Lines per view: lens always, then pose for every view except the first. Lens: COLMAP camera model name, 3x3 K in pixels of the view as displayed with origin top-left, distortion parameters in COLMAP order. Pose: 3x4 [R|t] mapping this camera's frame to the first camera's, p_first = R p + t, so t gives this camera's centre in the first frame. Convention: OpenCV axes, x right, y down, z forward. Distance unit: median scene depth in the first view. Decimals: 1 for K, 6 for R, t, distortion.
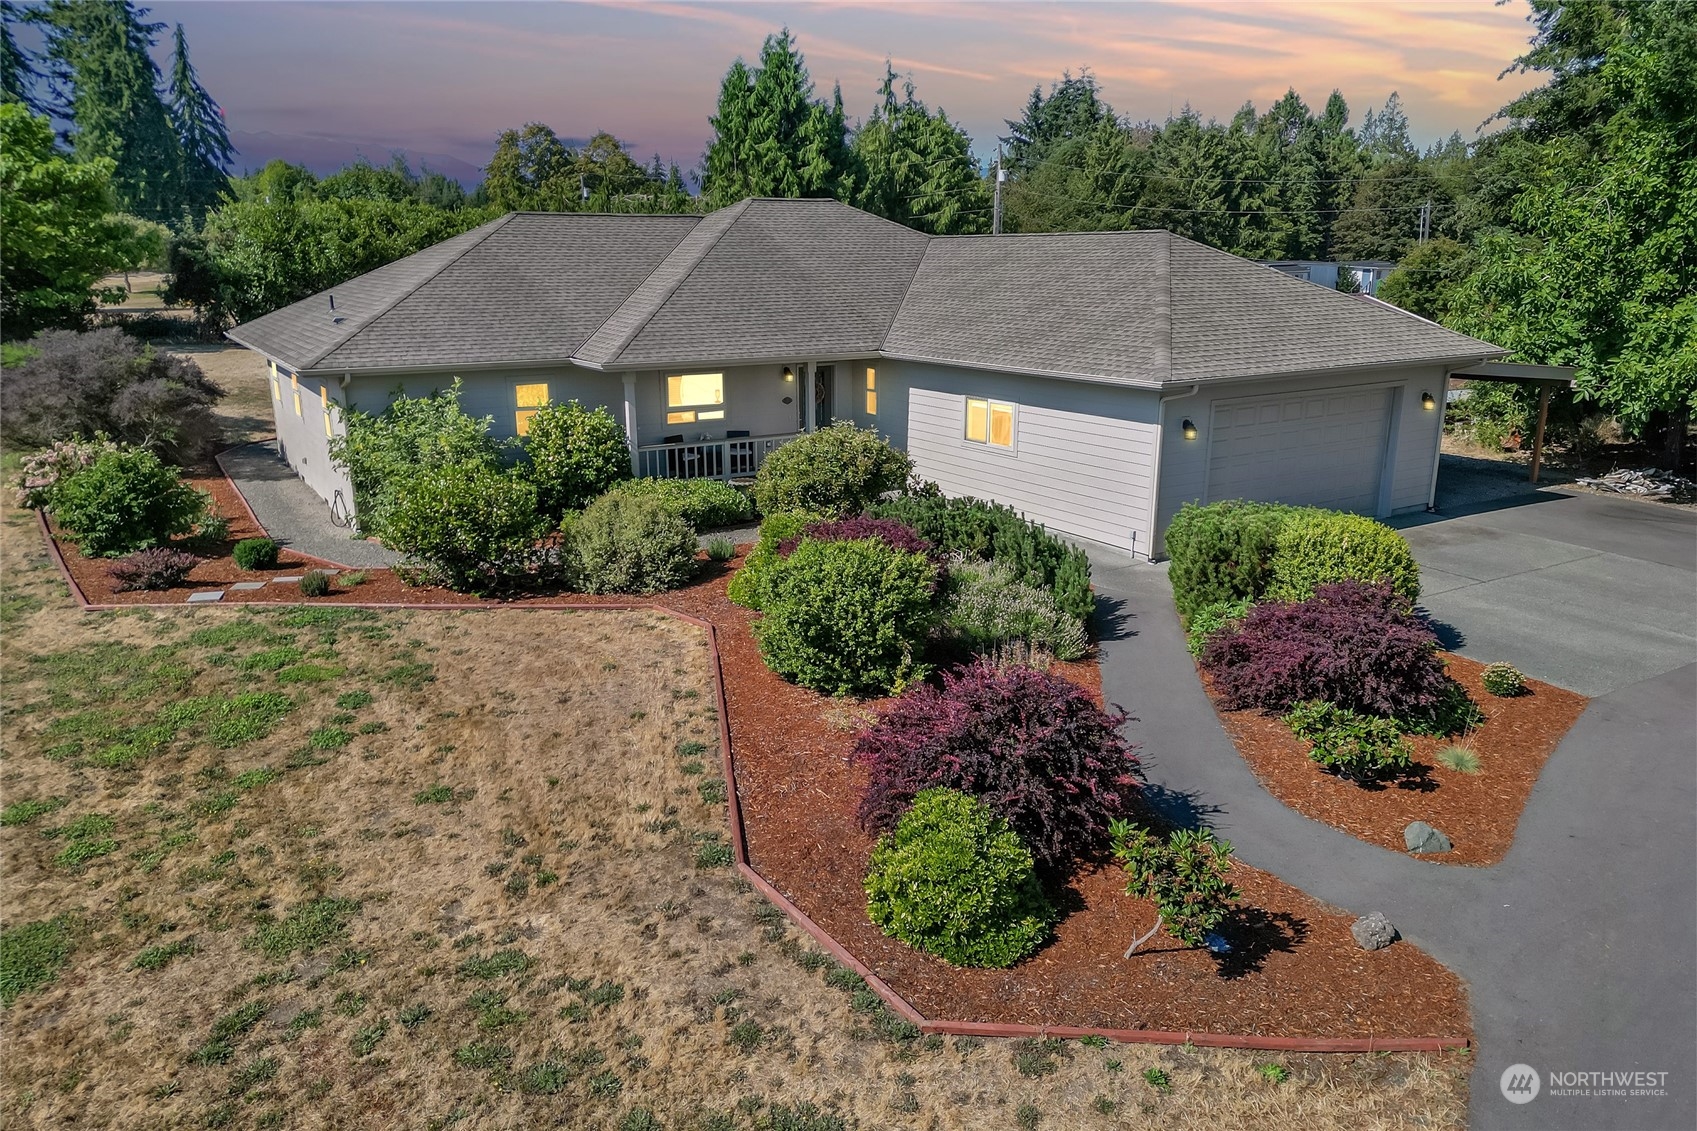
lens RADIAL K [[1205.0, 0, 853.9], [0, 1205.0, 599.5], [0, 0, 1]] dist [0.020500, 0.006190]
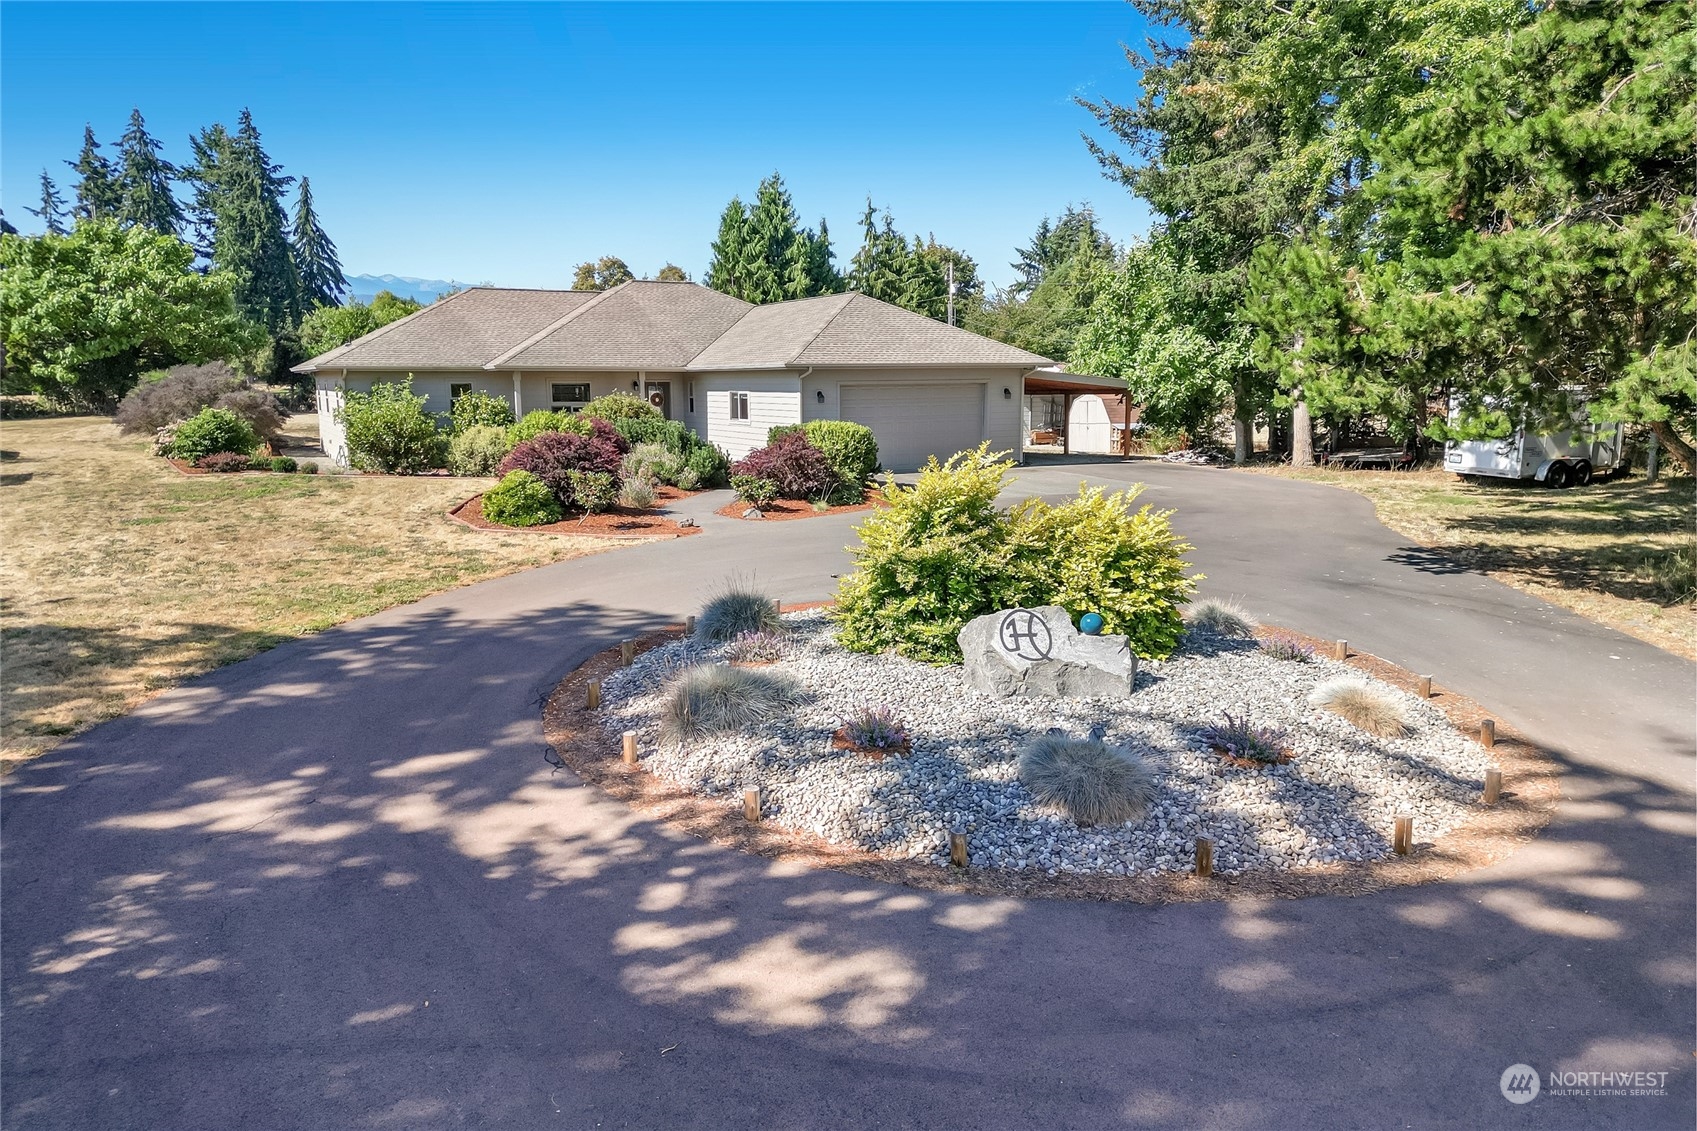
lens RADIAL K [[1174.5, 0, 843.2], [0, 1174.5, 586.3], [0, 0, 1]] dist [0.066549, -0.065298]
pose [[0.997764, 0.008310, -0.066319, 0.081515], [-0.015175, 0.994493, -0.103700, 0.058213], [0.065092, 0.104474, 0.992395, -0.120653]]
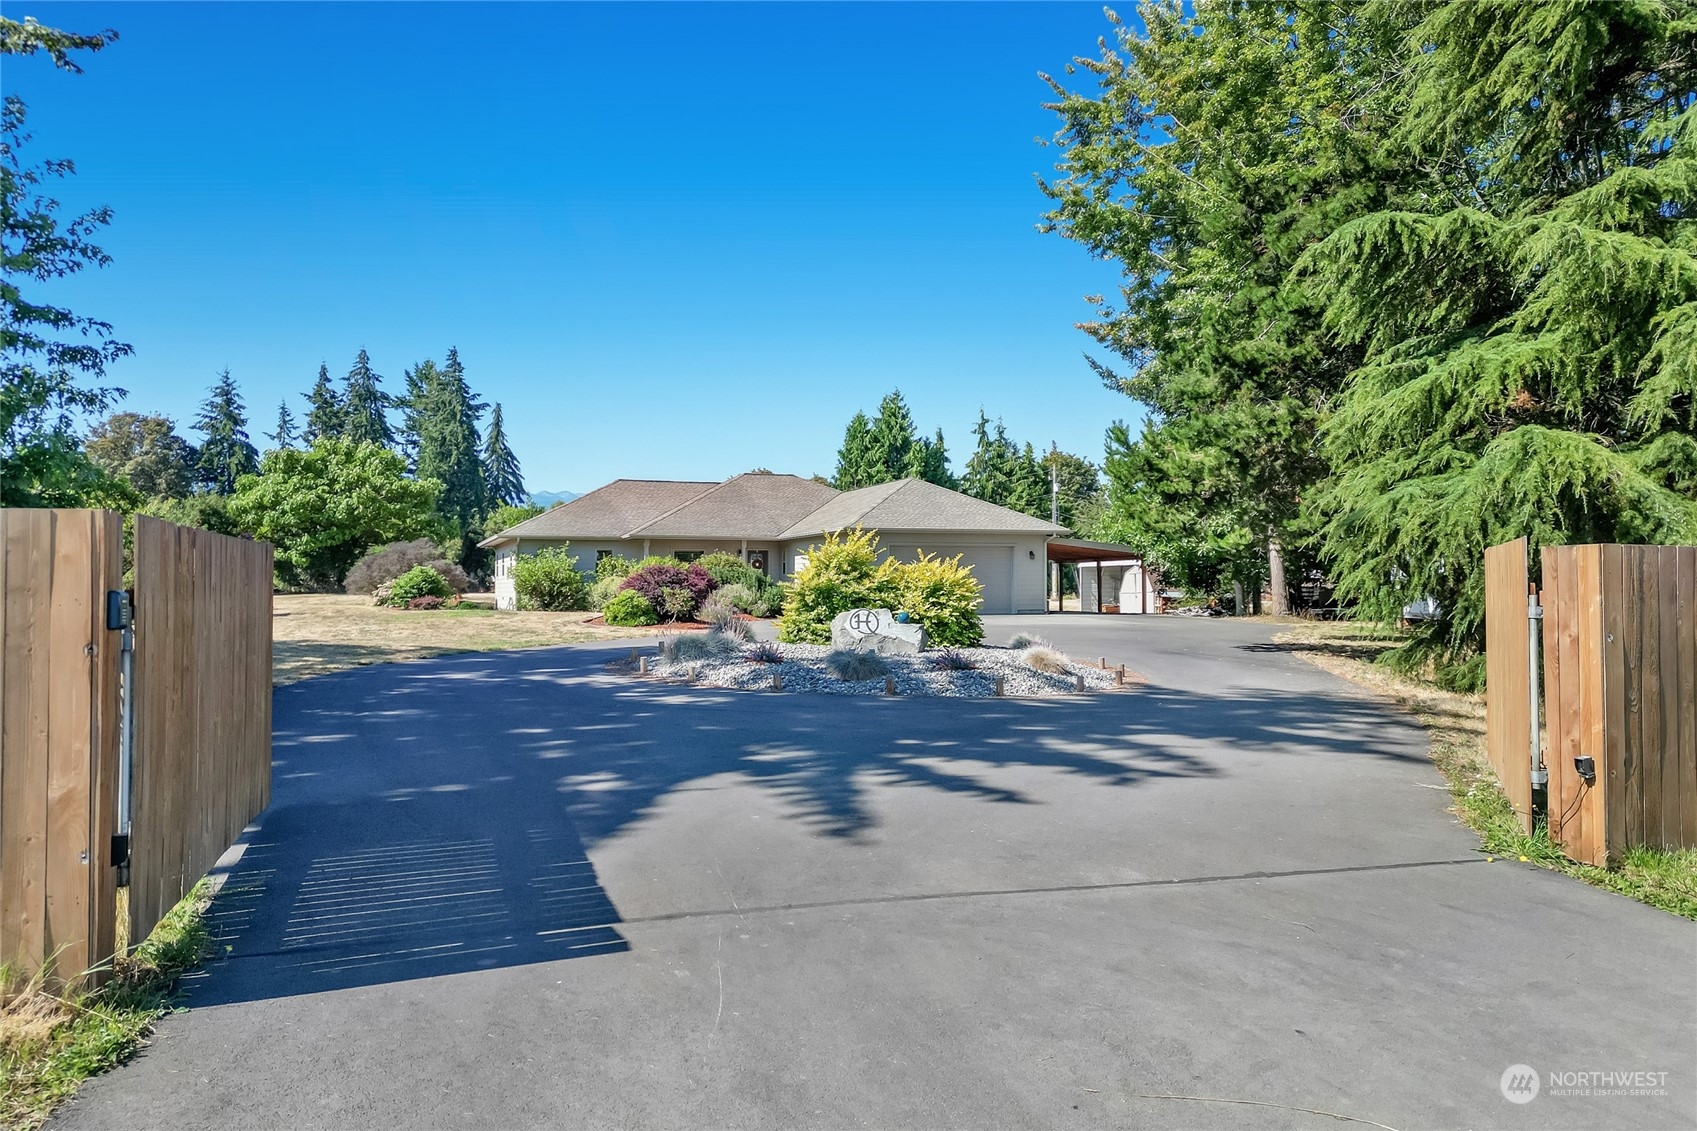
lens RADIAL K [[1174.5, 0, 843.2], [0, 1174.5, 586.3], [0, 0, 1]] dist [0.066549, -0.065298]
pose [[0.981953, -0.000117, -0.189123, 0.119784], [-0.051657, 0.961809, -0.268803, 0.093888], [0.181931, 0.273722, 0.944446, -0.190621]]
